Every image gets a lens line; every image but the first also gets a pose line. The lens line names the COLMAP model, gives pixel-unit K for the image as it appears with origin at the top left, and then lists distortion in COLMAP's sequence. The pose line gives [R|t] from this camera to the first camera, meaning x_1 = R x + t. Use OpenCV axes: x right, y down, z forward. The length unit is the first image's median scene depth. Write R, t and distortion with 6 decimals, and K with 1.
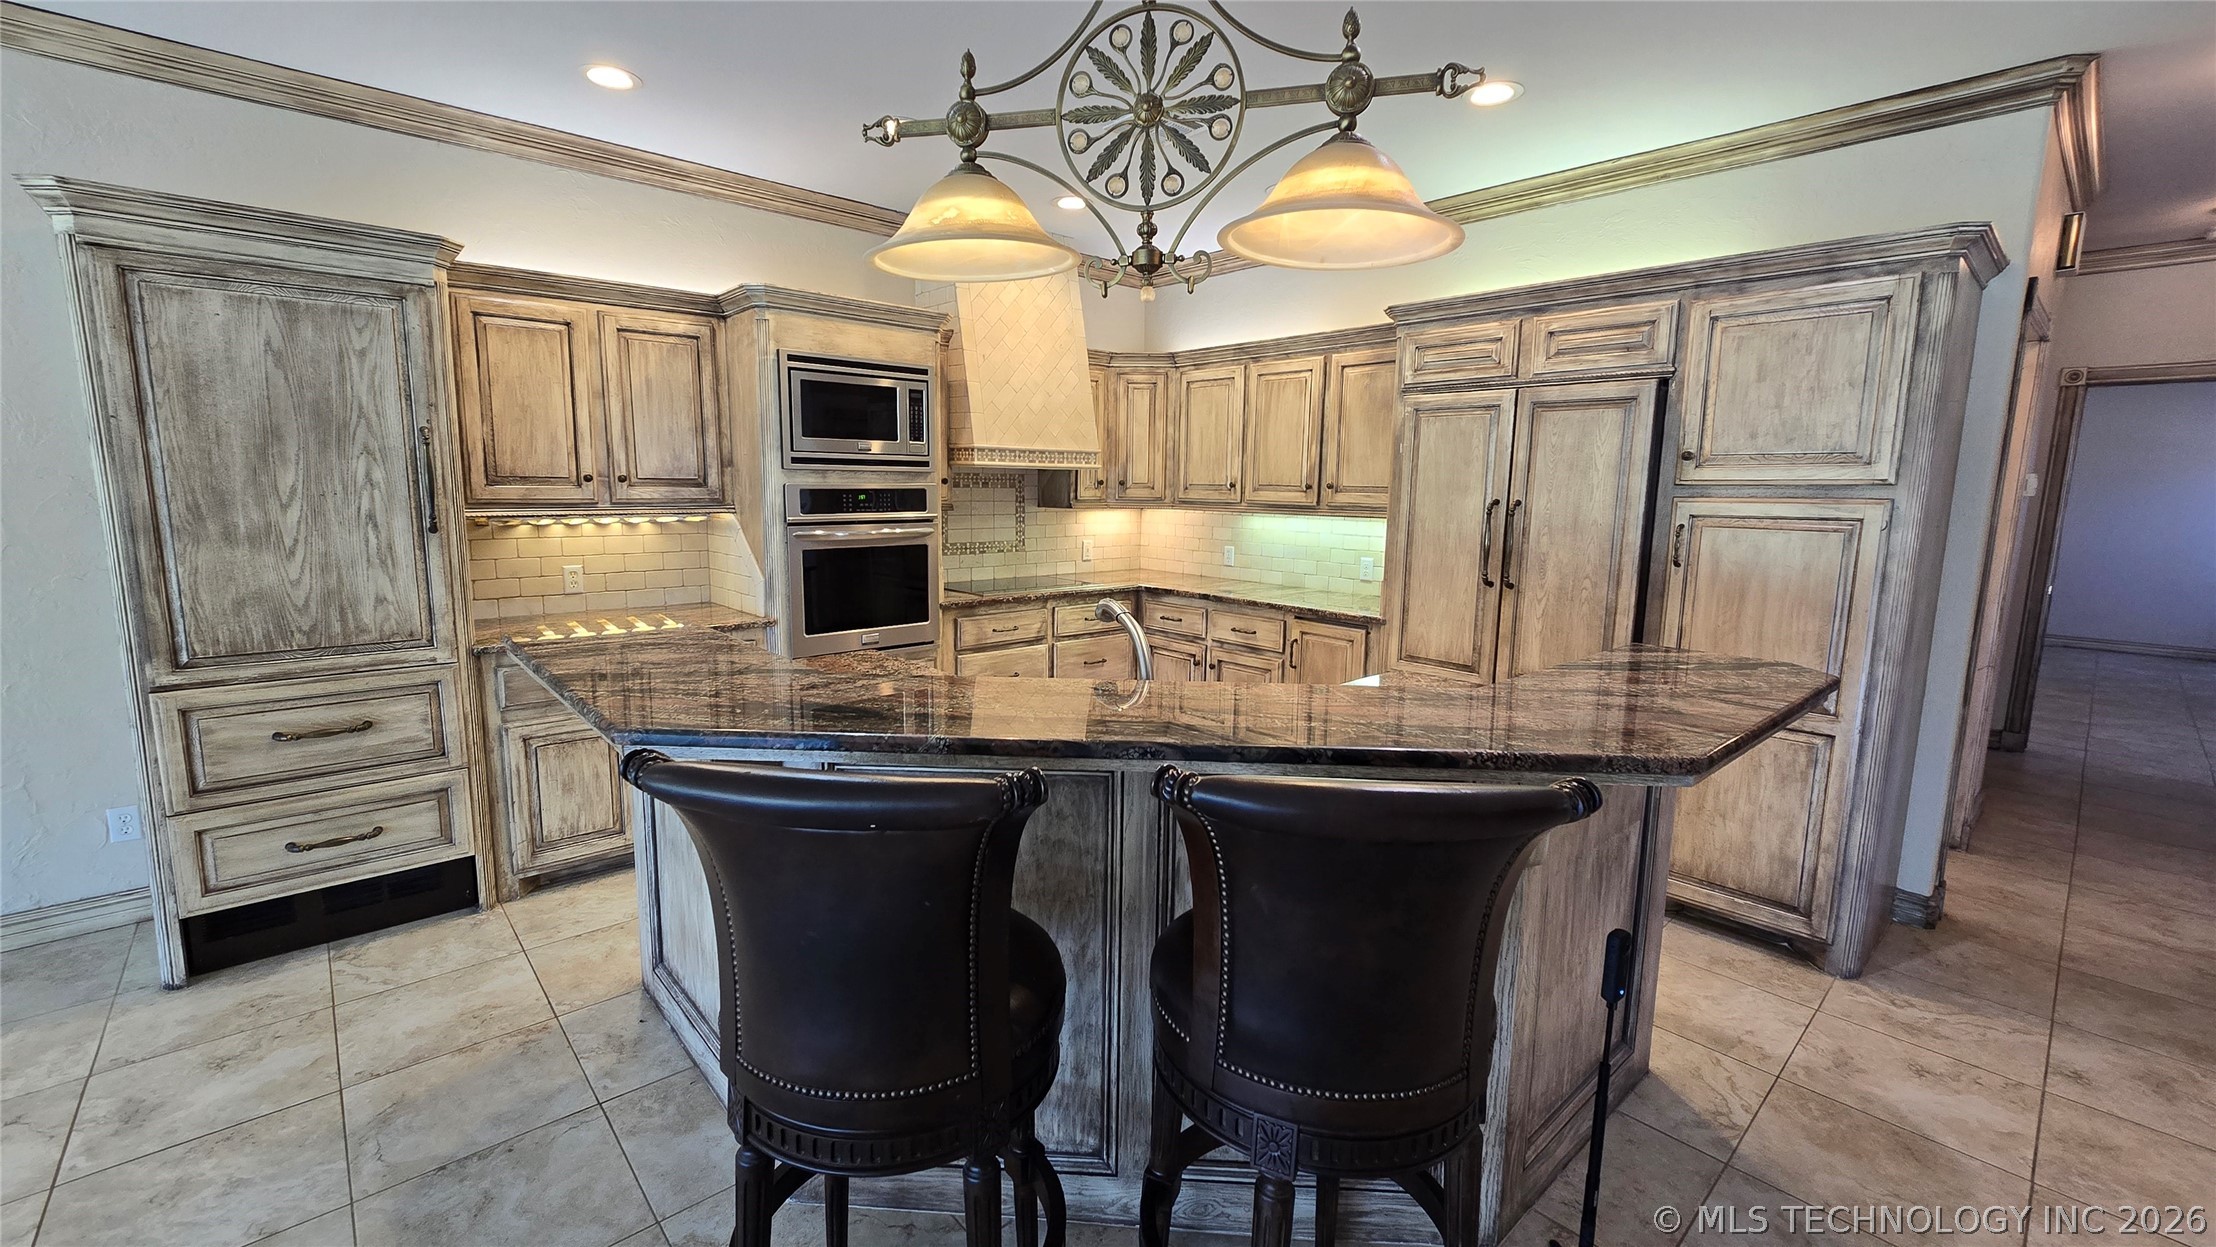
lens RADIAL K [[899.7, 0, 1101.9], [0, 899.7, 608.4], [0, 0, 1]] dist [0.000470, -0.000100]
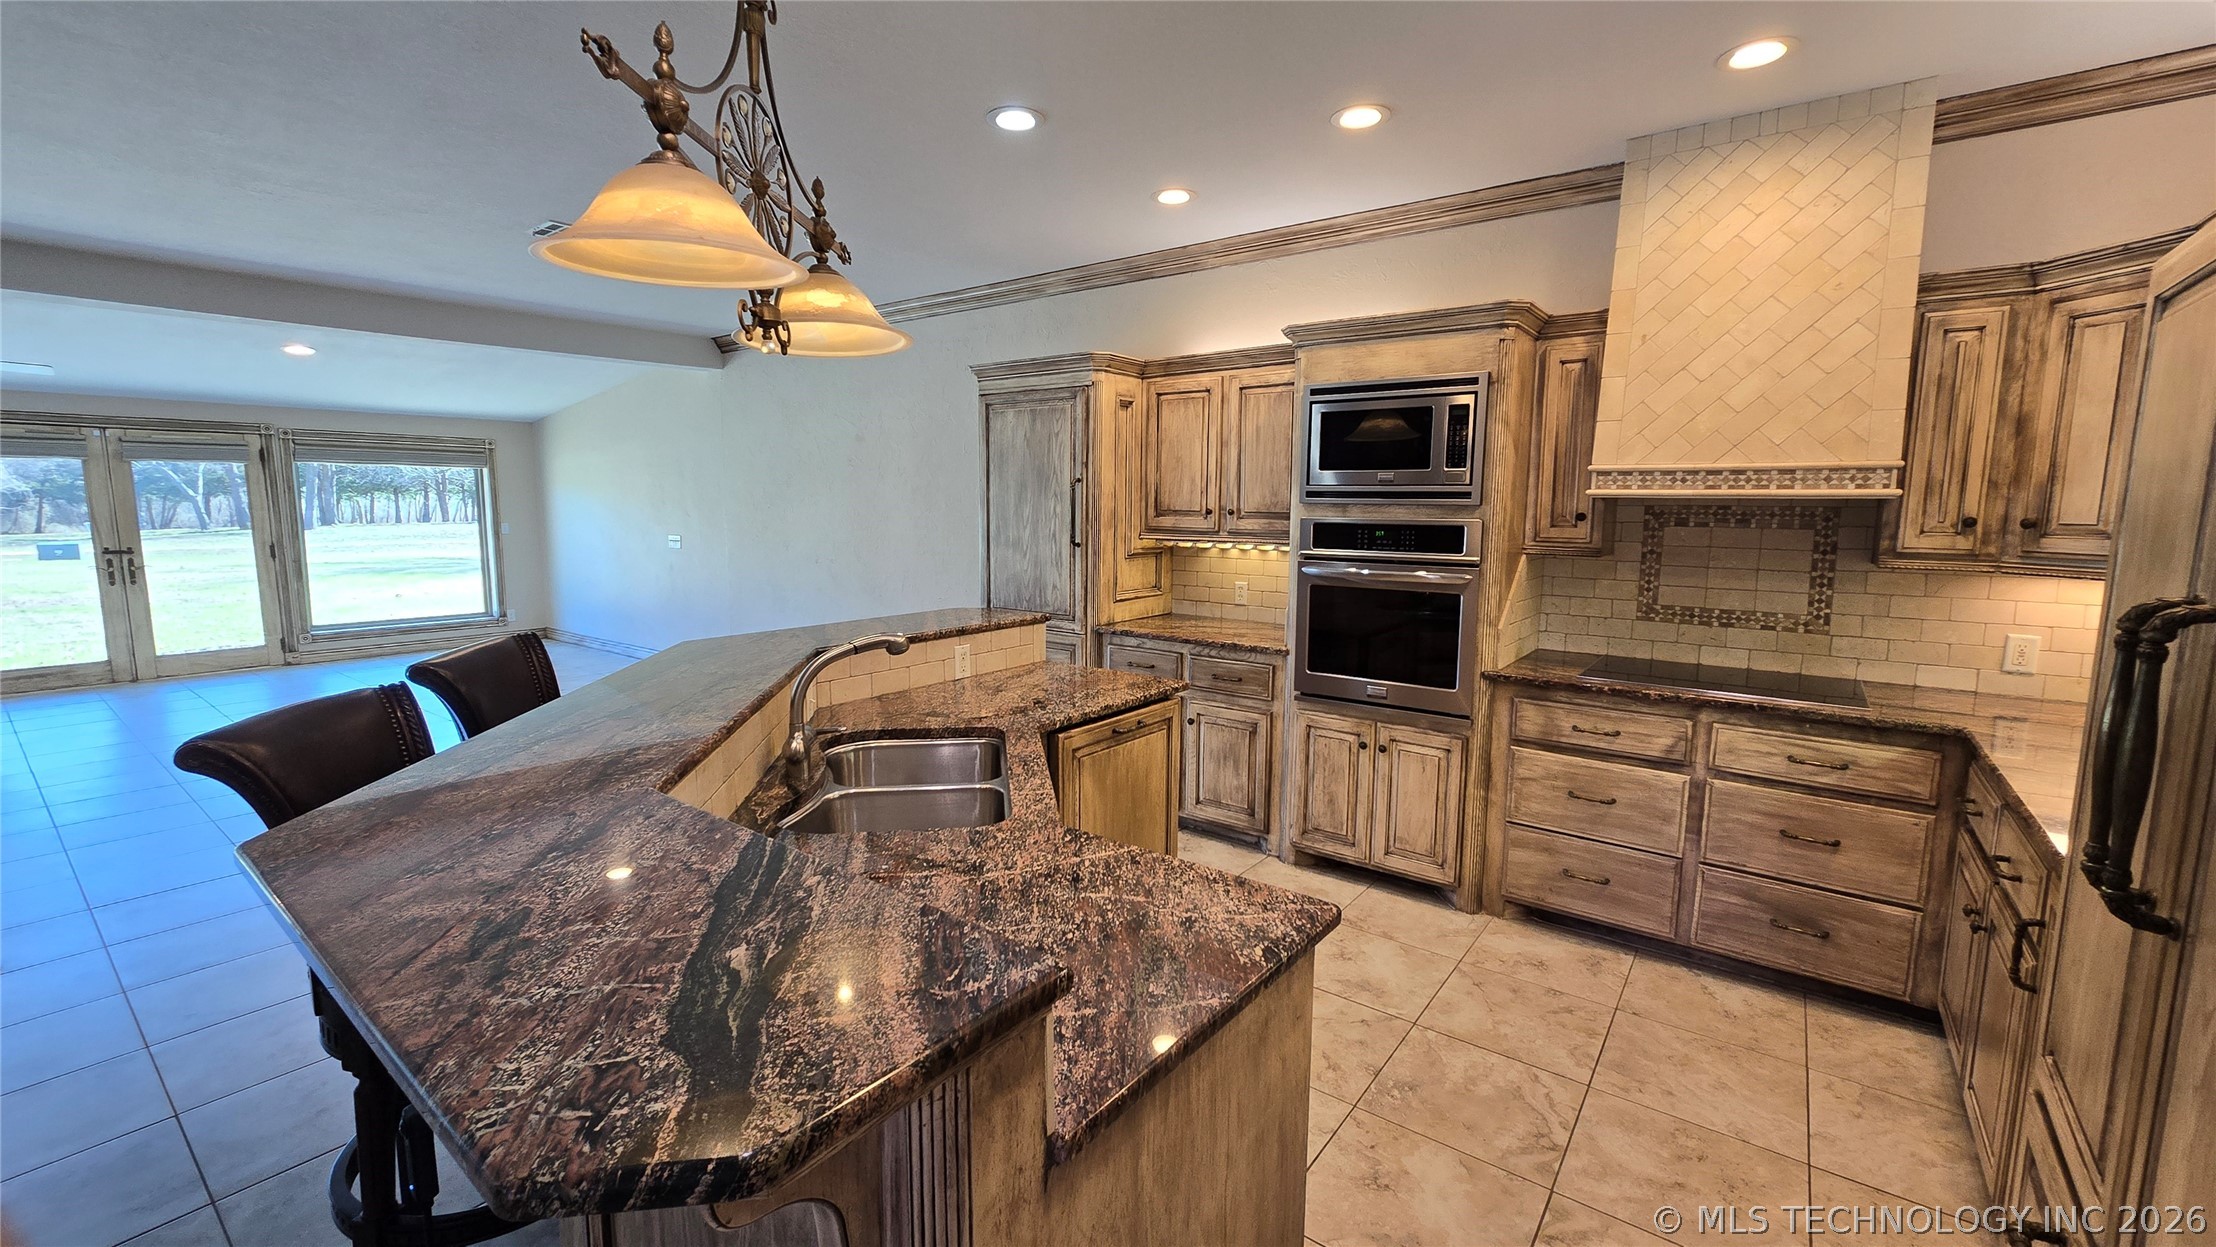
lens RADIAL K [[902.9, 0, 1102.3], [0, 902.9, 608.6], [0, 0, 1]] dist [0.000271, 0.000051]
pose [[0.184562, 0.107036, -0.976975, 0.606253], [-0.142468, 0.986466, 0.081162, -0.088530], [0.972440, 0.124209, 0.197314, 0.596373]]
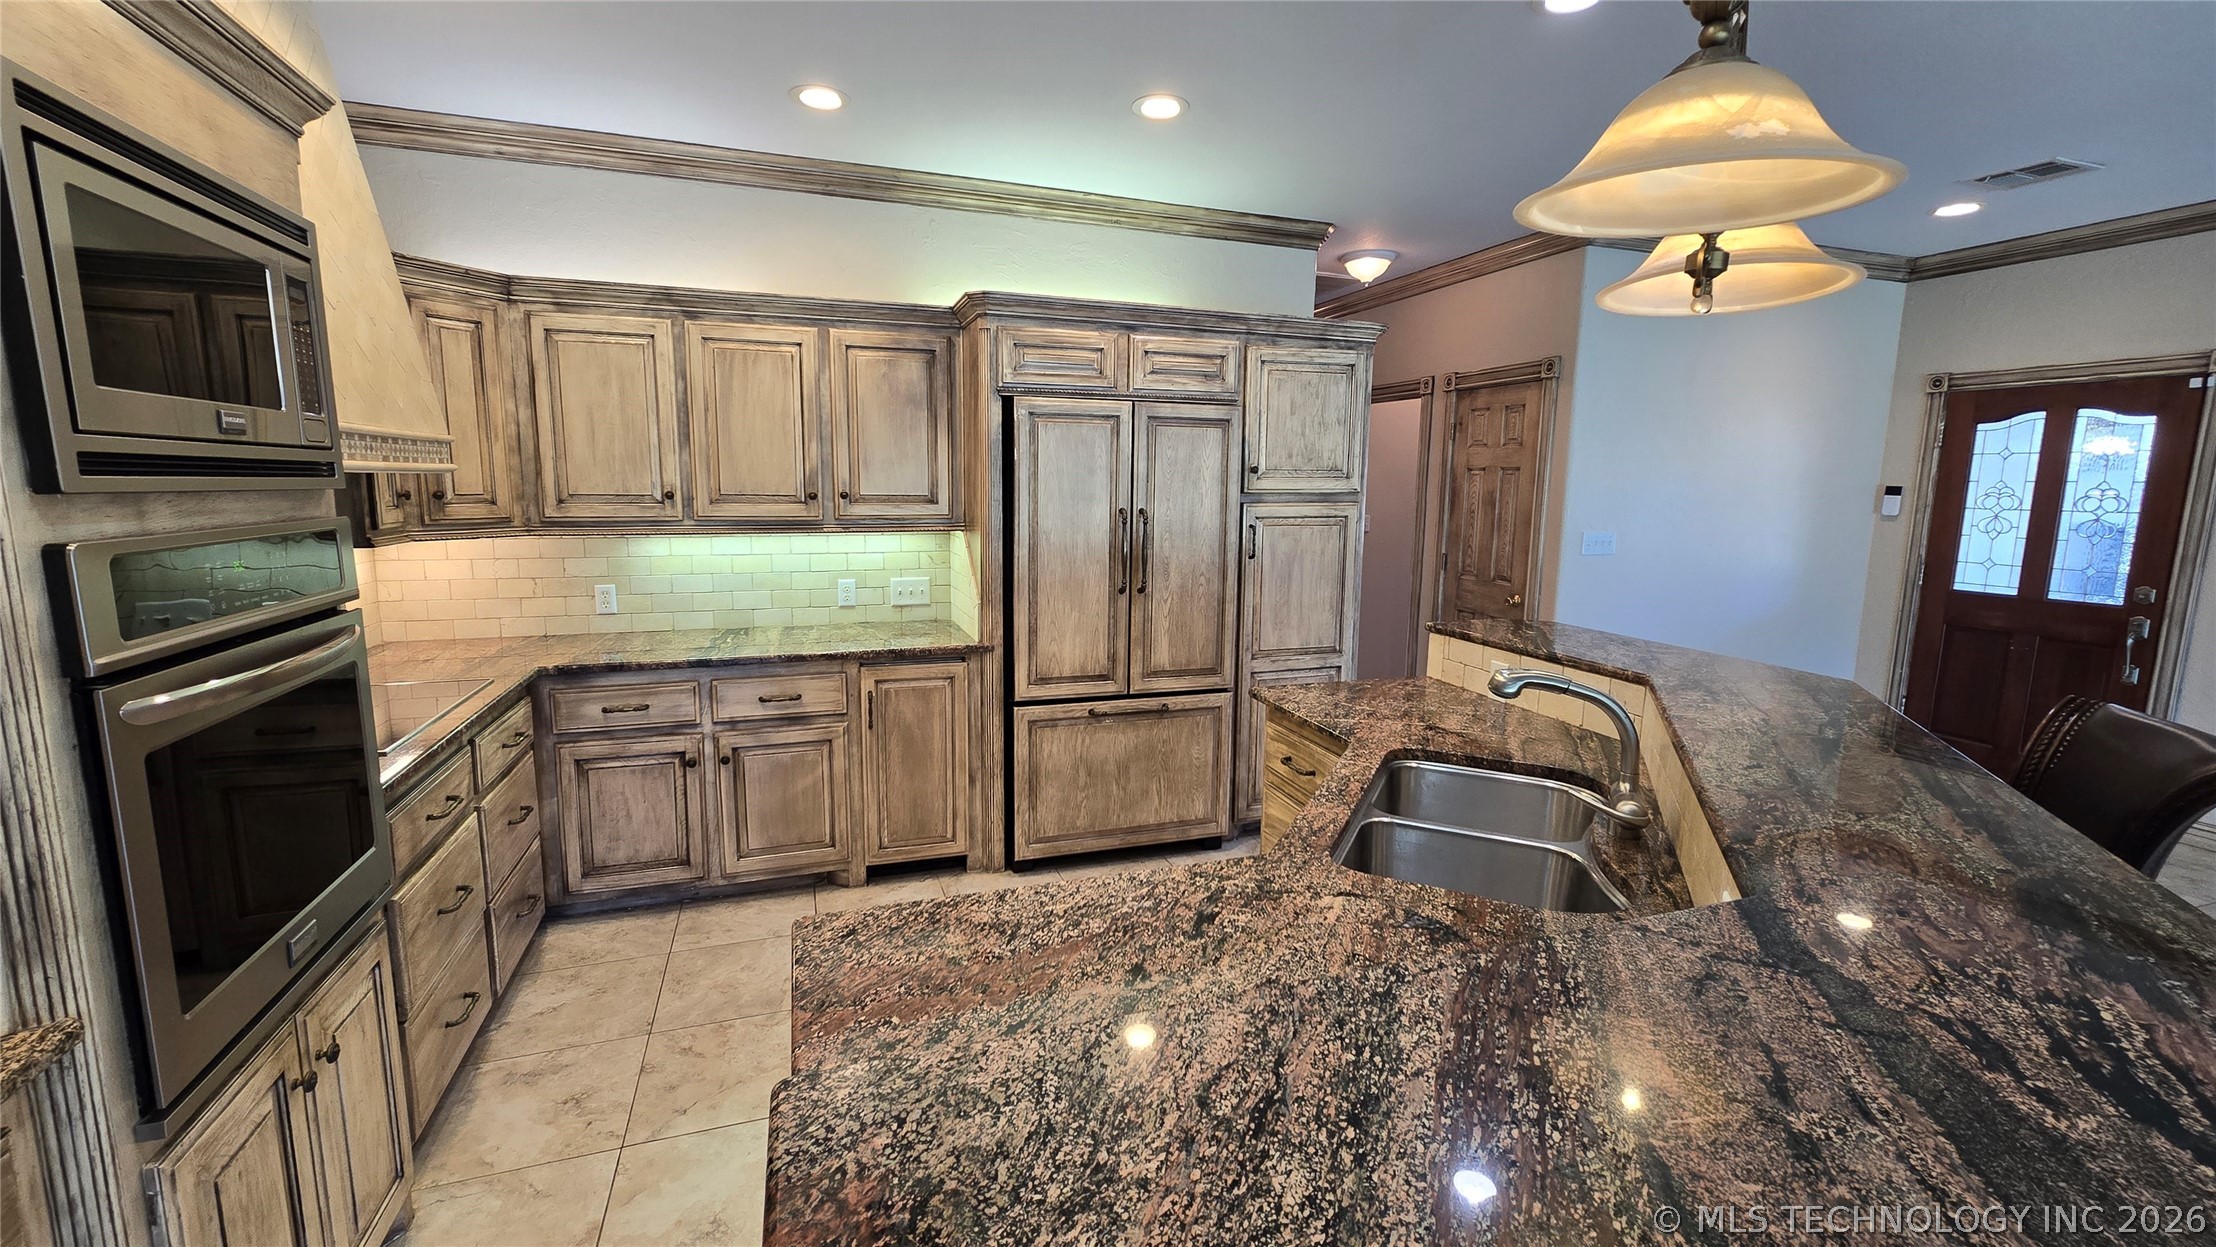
lens RADIAL K [[899.7, 0, 1101.9], [0, 899.7, 608.4], [0, 0, 1]] dist [0.000470, -0.000100]
pose [[0.387777, -0.139013, 0.911210, -0.487113], [0.123798, 0.987460, 0.097962, -0.106208], [-0.913402, 0.074819, 0.400124, 0.586586]]
